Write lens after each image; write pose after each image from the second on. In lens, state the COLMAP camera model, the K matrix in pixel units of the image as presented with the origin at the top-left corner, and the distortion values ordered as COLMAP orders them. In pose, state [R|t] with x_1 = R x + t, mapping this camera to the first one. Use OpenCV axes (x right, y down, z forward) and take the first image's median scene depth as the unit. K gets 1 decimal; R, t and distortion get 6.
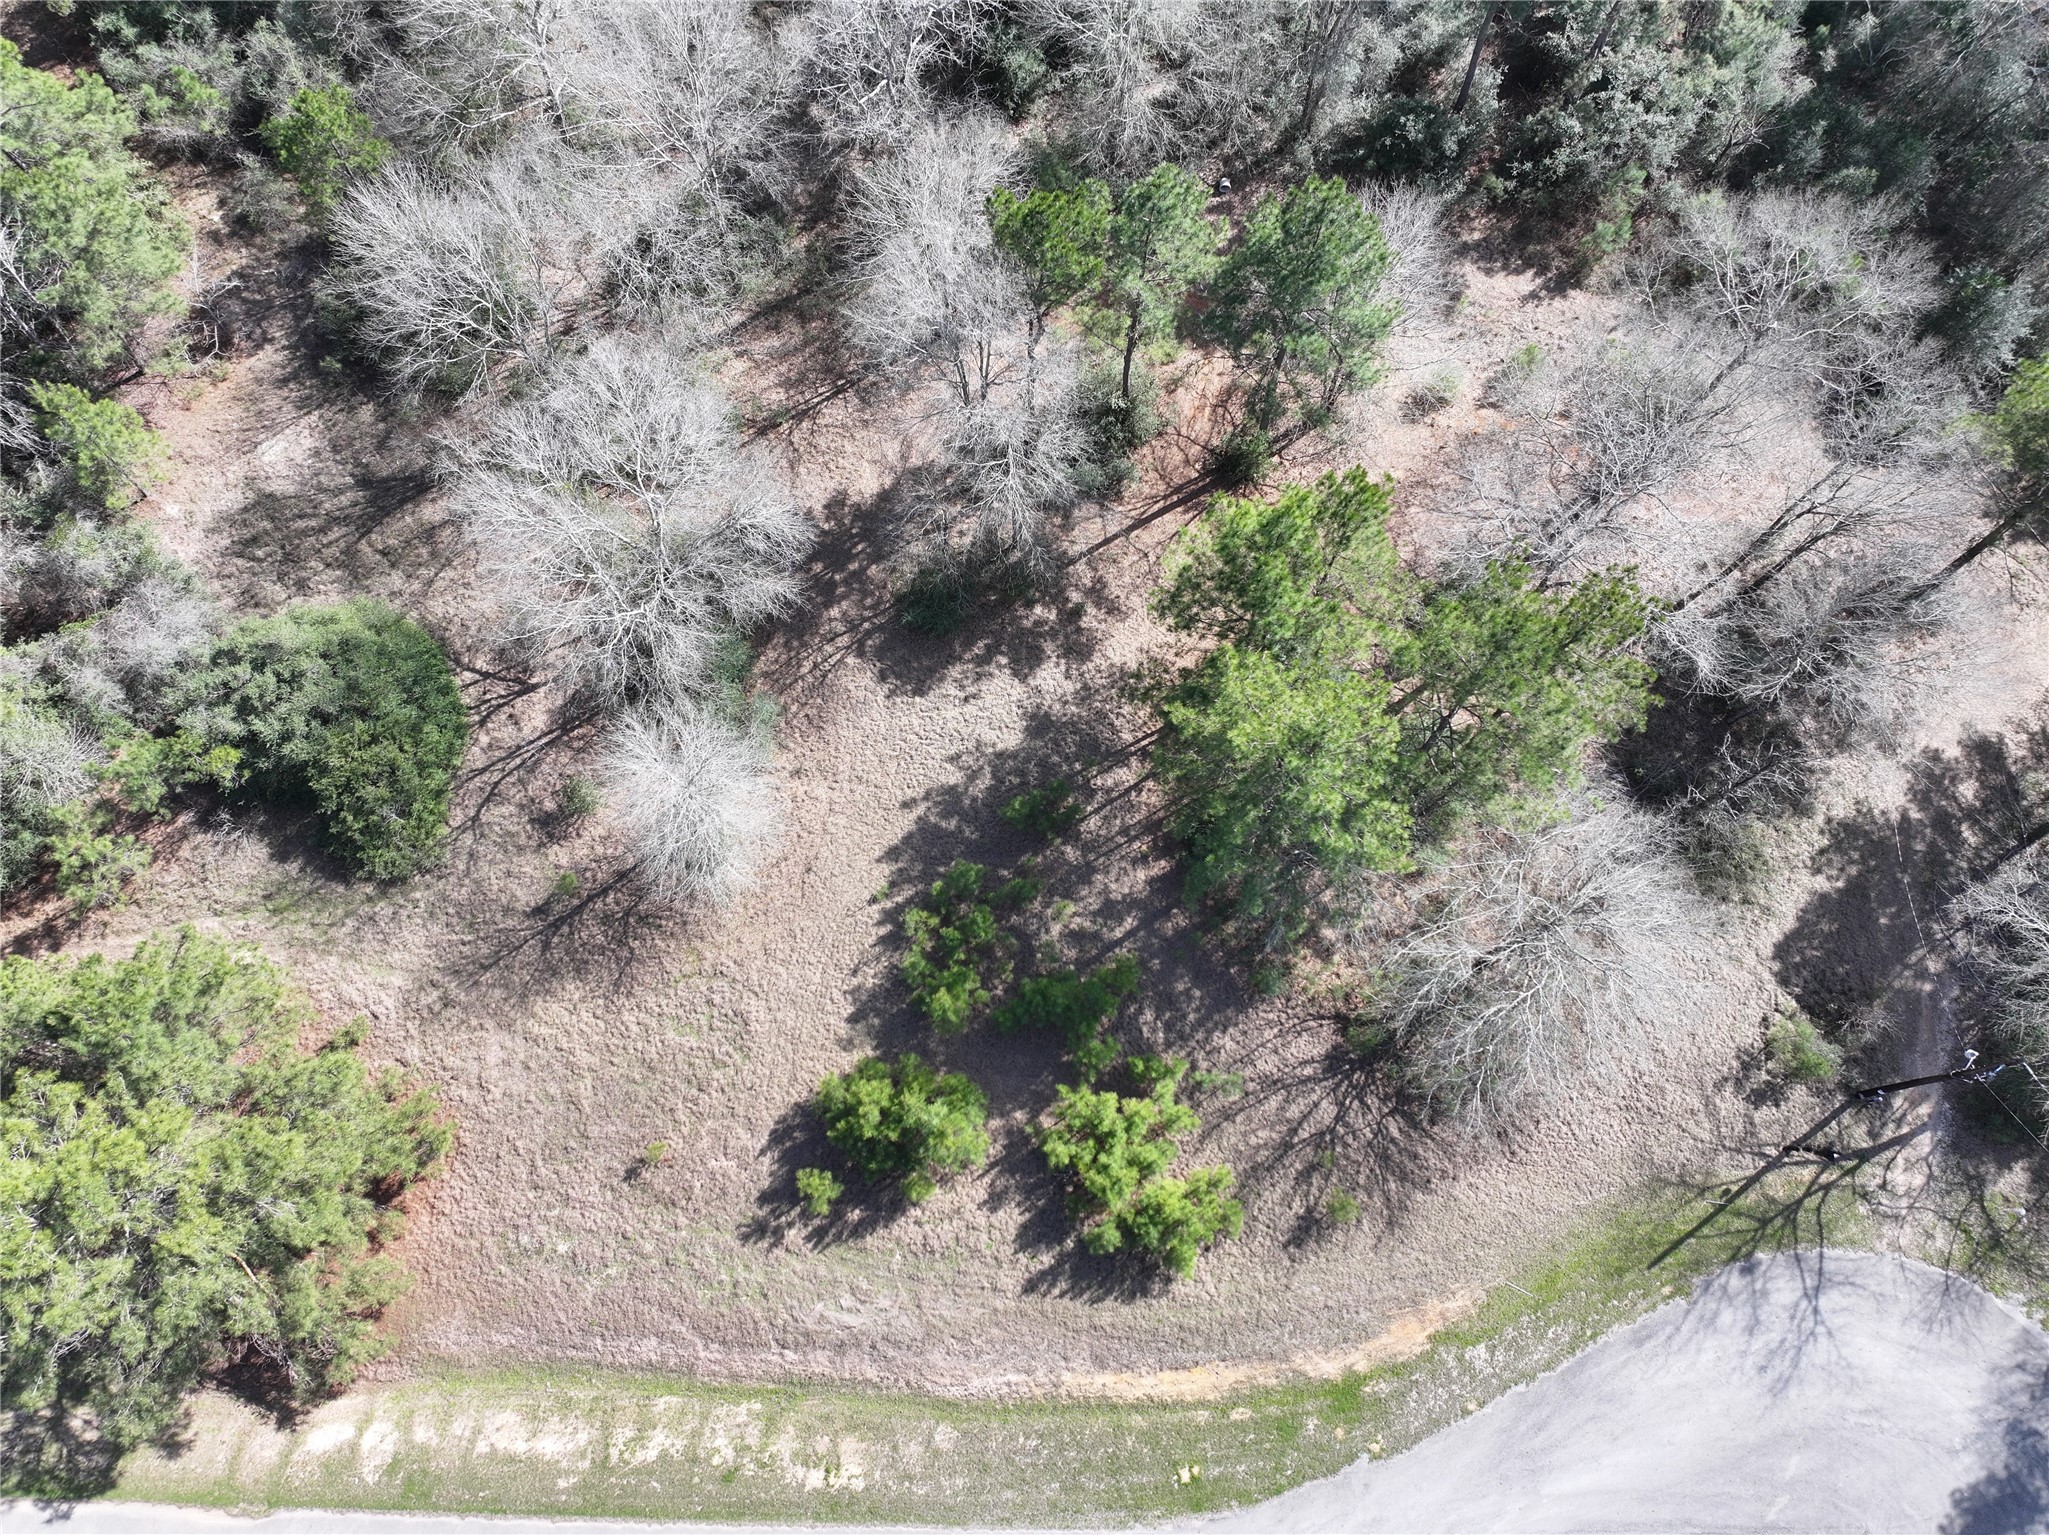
lens RADIAL K [[1434.7, 0, 1034.8], [0, 1434.7, 762.0], [0, 0, 1]] dist [0.001287, 0.011868]
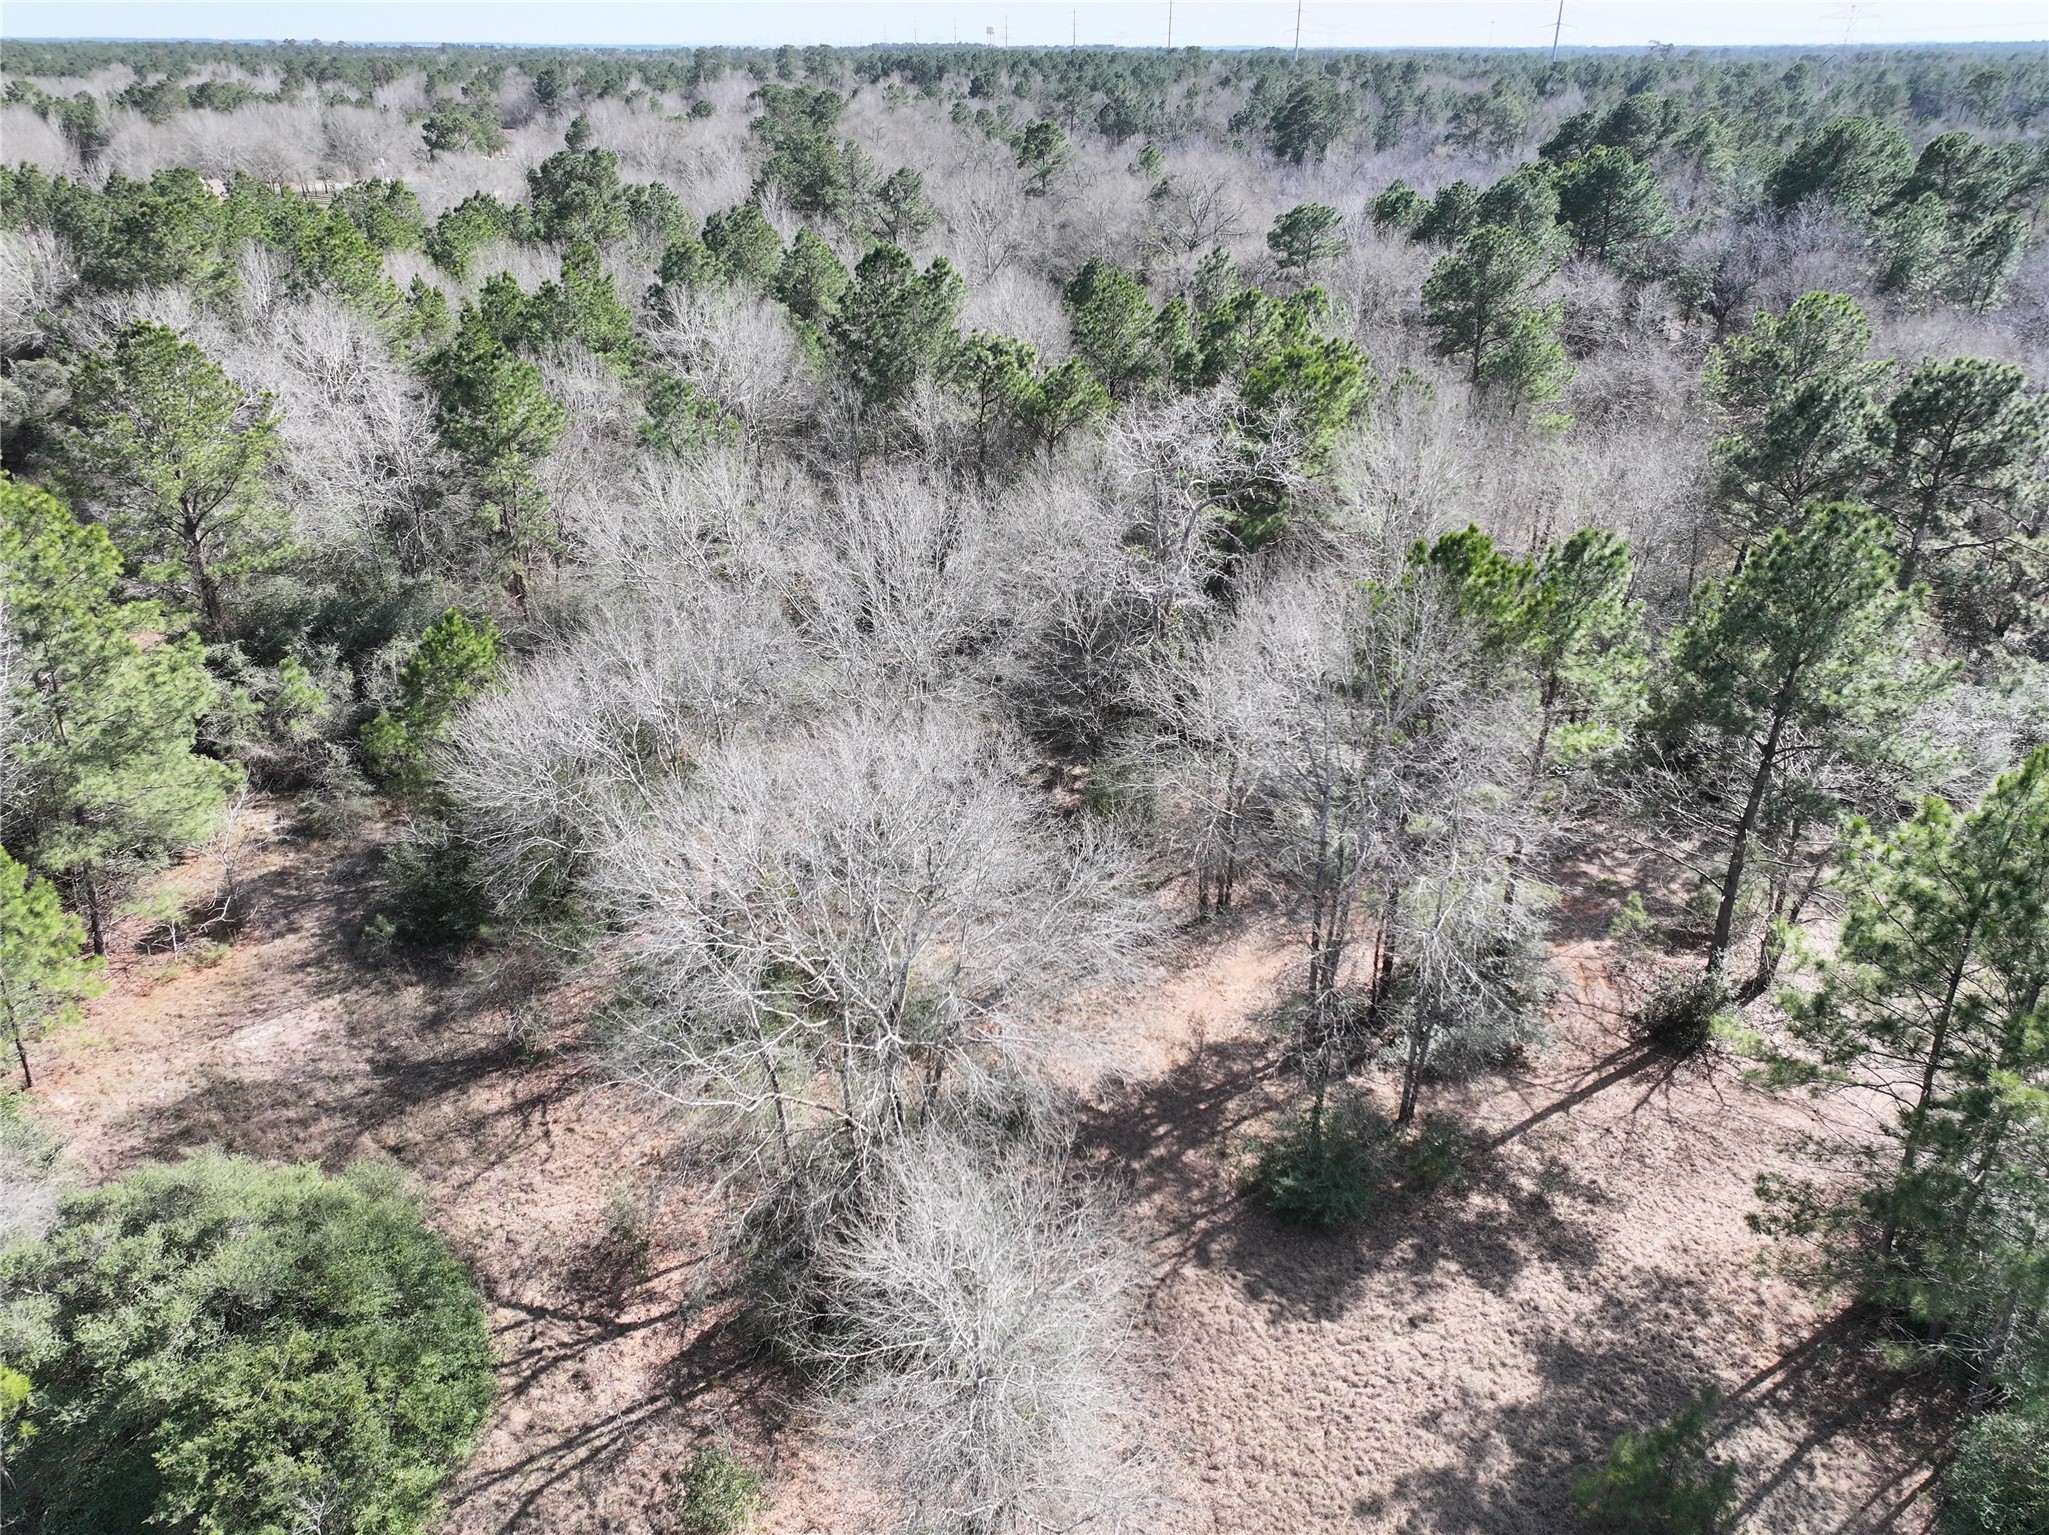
lens RADIAL K [[1434.7, 0, 1031.4], [0, 1434.7, 781.2], [0, 0, 1]] dist [0.001287, 0.011868]
pose [[0.998759, -0.019807, 0.045693, -0.220160], [0.045512, 0.735547, -0.675943, 0.173336], [-0.020221, 0.677184, 0.735536, 0.464863]]
